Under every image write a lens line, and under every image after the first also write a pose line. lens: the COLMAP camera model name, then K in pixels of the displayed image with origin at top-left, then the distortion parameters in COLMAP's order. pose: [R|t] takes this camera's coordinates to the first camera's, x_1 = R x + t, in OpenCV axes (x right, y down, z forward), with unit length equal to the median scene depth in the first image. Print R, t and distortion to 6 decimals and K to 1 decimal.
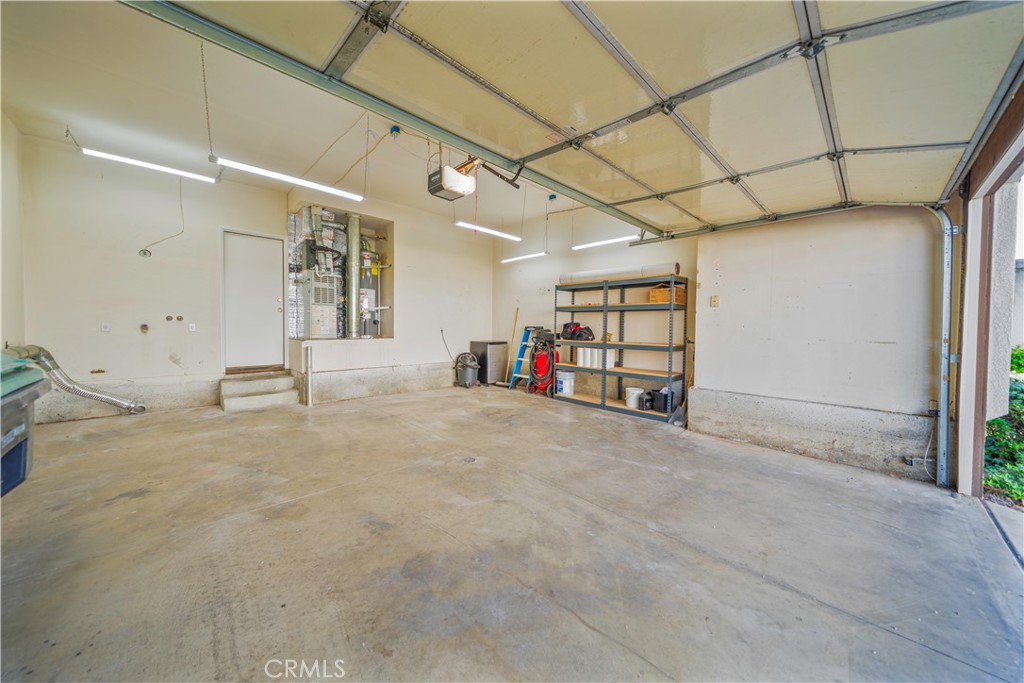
lens RADIAL K [[347.0, 0, 512.4], [0, 347.0, 338.4], [0, 0, 1]] dist [-0.000224, -0.000023]
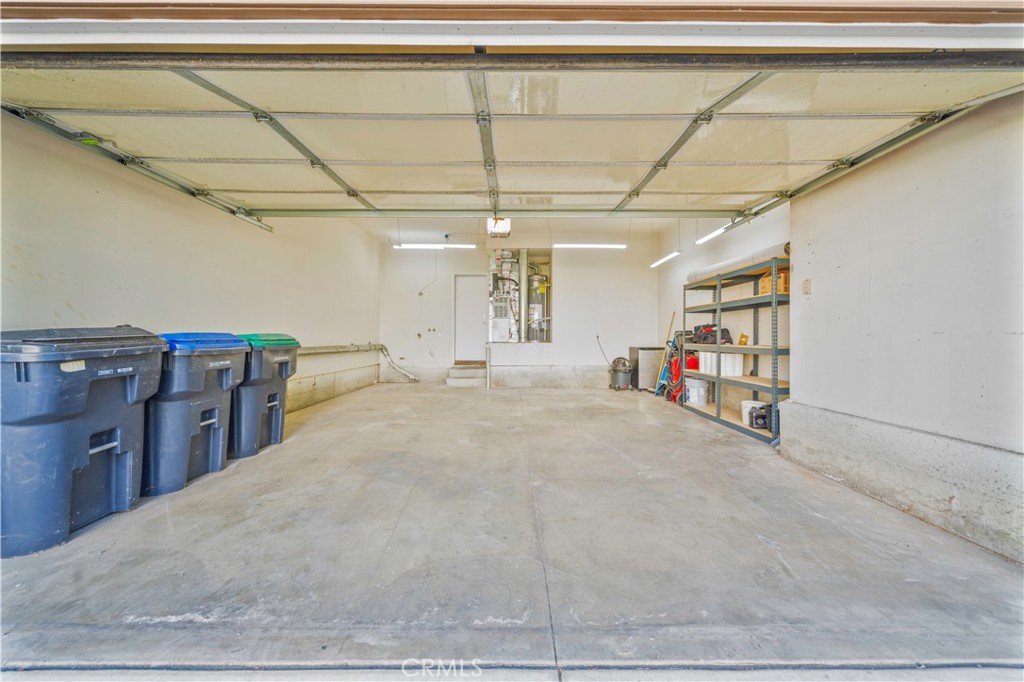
lens RADIAL K [[347.0, 0, 512.4], [0, 347.0, 337.9], [0, 0, 1]] dist [-0.000224, -0.000023]
pose [[0.729396, -0.010054, -0.684018, 0.479376], [-0.016021, 0.999367, -0.031773, 0.028725], [0.683904, 0.034134, 0.728773, 0.013386]]
